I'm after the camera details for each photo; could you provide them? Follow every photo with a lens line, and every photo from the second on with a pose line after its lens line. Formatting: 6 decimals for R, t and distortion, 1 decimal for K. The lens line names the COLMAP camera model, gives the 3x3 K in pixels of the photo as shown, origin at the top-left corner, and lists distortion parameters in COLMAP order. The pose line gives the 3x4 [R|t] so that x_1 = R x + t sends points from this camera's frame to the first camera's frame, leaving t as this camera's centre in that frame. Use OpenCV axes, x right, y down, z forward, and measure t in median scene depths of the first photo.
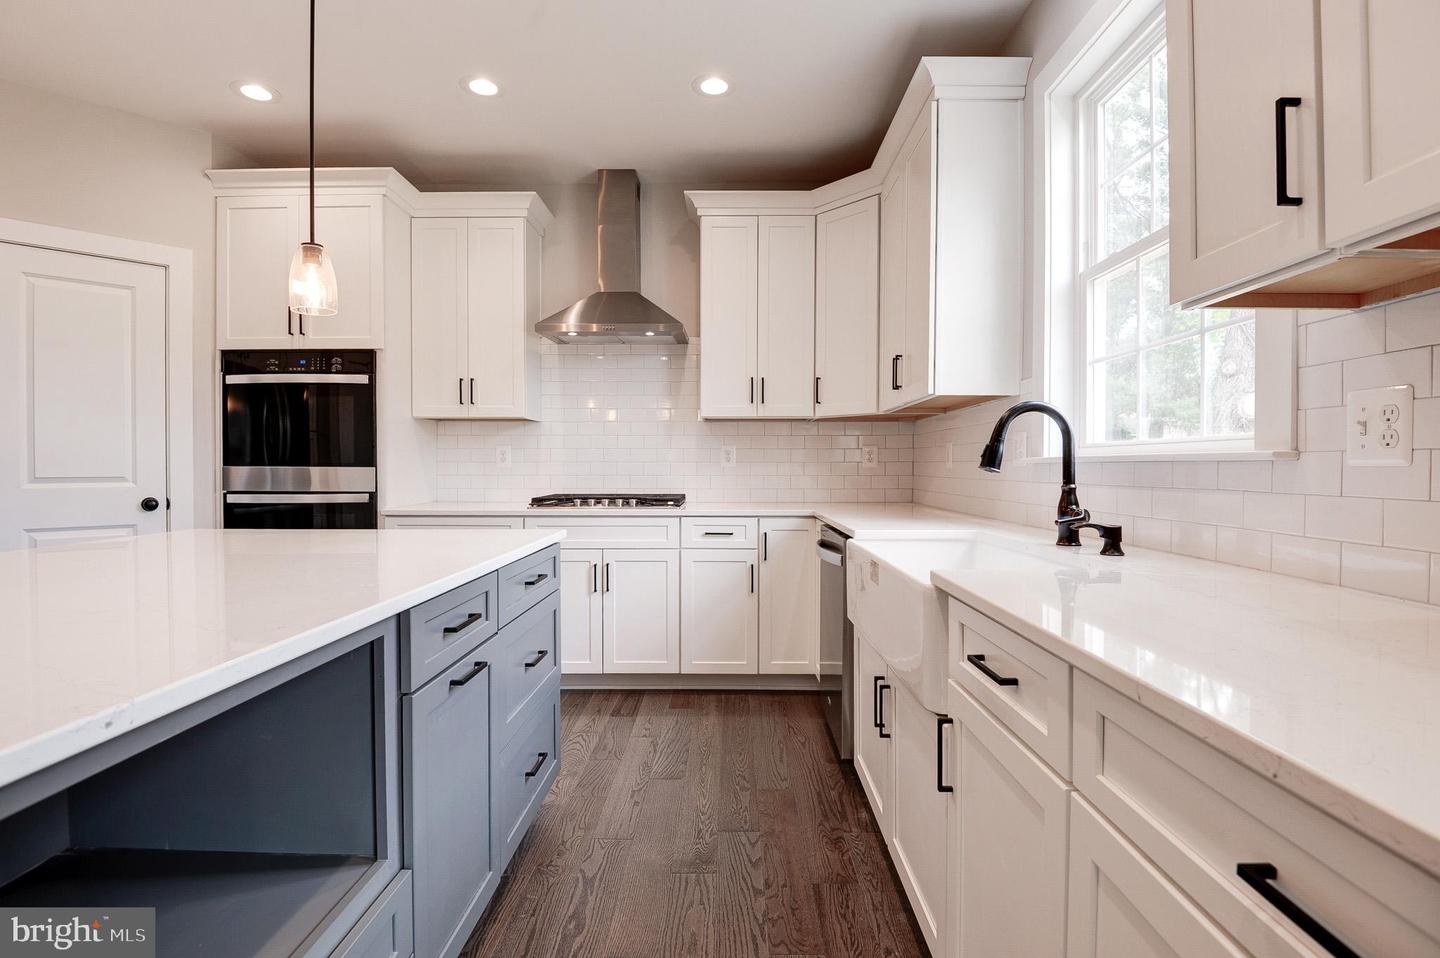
lens RADIAL K [[681.5, 0, 720.0], [0, 681.5, 475.5], [0, 0, 1]] dist [0.002144, -0.023270]
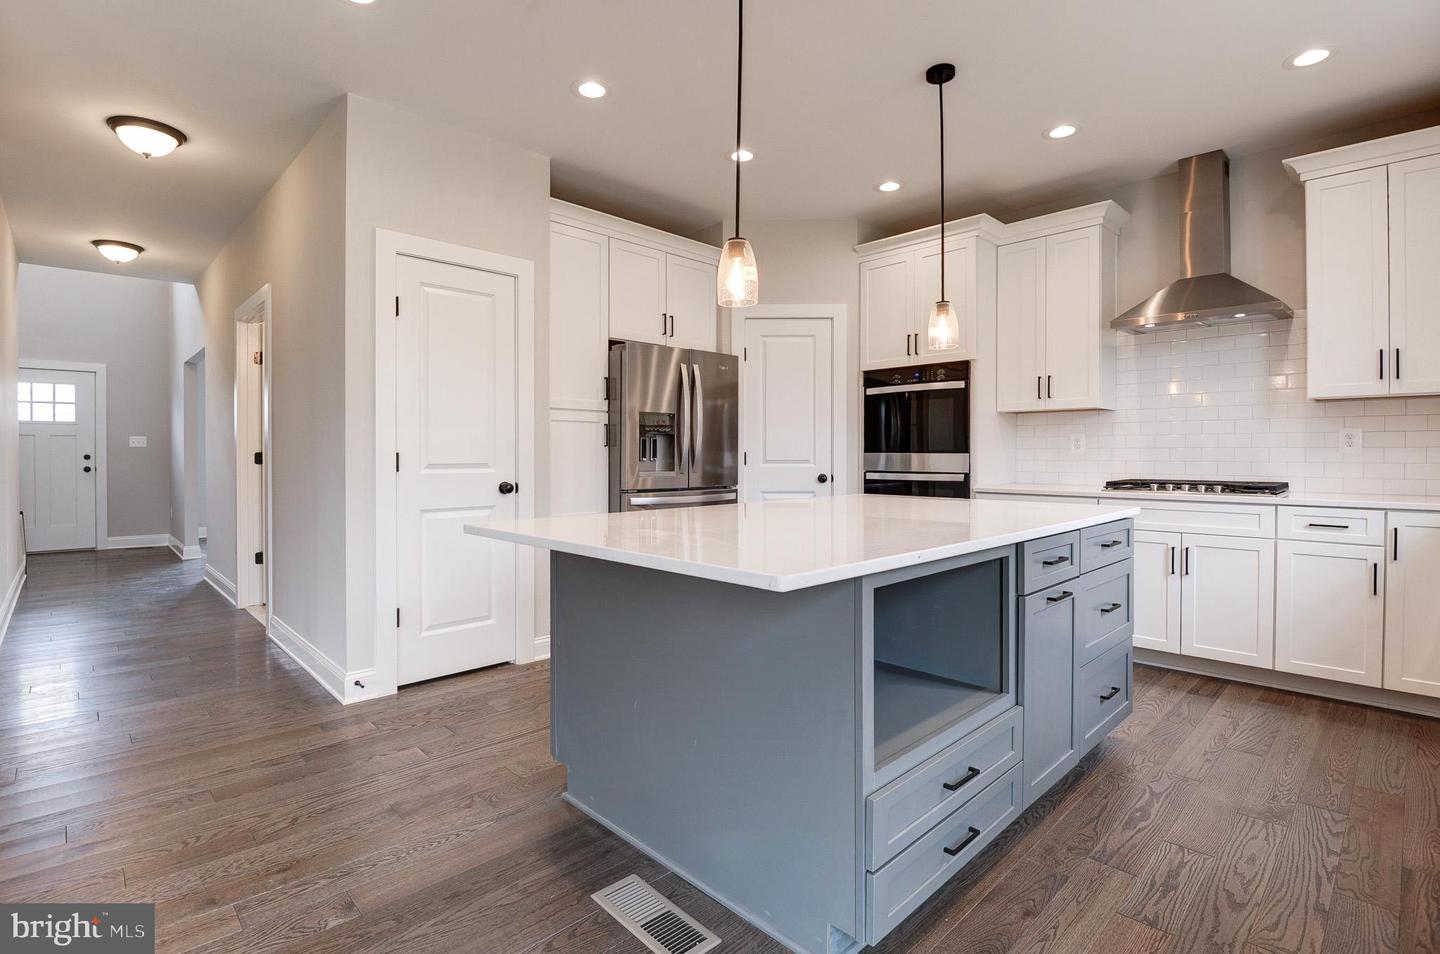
lens RADIAL K [[679.6, 0, 719.9], [0, 679.6, 460.7], [0, 0, 1]] dist [0.003850, -0.020873]
pose [[0.708474, 0.006084, -0.705710, 0.056054], [-0.007567, 0.999971, 0.001024, 0.003259], [0.705696, 0.004615, 0.708500, -0.219928]]
